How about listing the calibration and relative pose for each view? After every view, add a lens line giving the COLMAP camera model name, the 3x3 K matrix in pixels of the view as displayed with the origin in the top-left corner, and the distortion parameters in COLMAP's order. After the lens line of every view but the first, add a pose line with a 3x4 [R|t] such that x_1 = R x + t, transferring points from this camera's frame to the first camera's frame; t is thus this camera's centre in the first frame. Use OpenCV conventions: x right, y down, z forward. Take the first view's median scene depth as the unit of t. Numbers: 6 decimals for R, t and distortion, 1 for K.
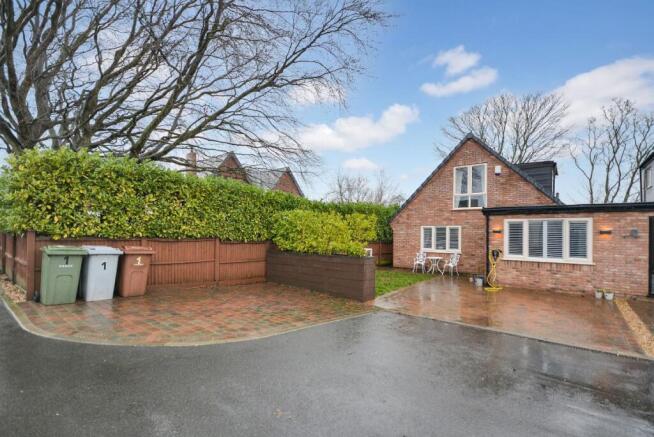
lens RADIAL K [[316.3, 0, 319.9], [0, 316.3, 229.0], [0, 0, 1]] dist [-0.000442, -0.002027]
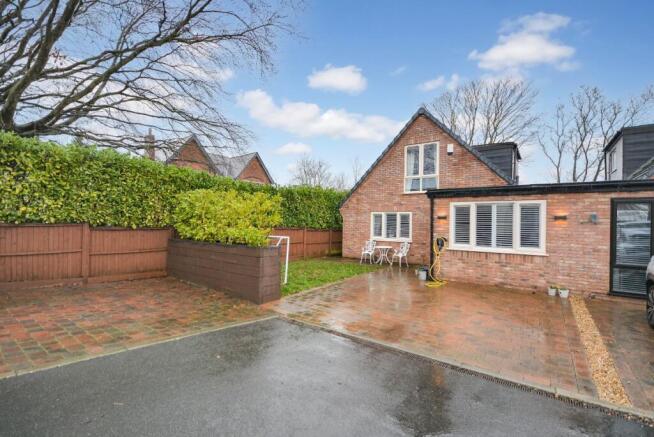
lens RADIAL K [[302.7, 0, 326.7], [0, 302.7, 221.0], [0, 0, 1]] dist [0.000481, 0.001026]
pose [[0.999032, 0.003293, 0.043859, 0.215853], [-0.003668, 0.999957, 0.008474, 0.013637], [-0.043829, -0.008627, 0.999002, 0.193381]]
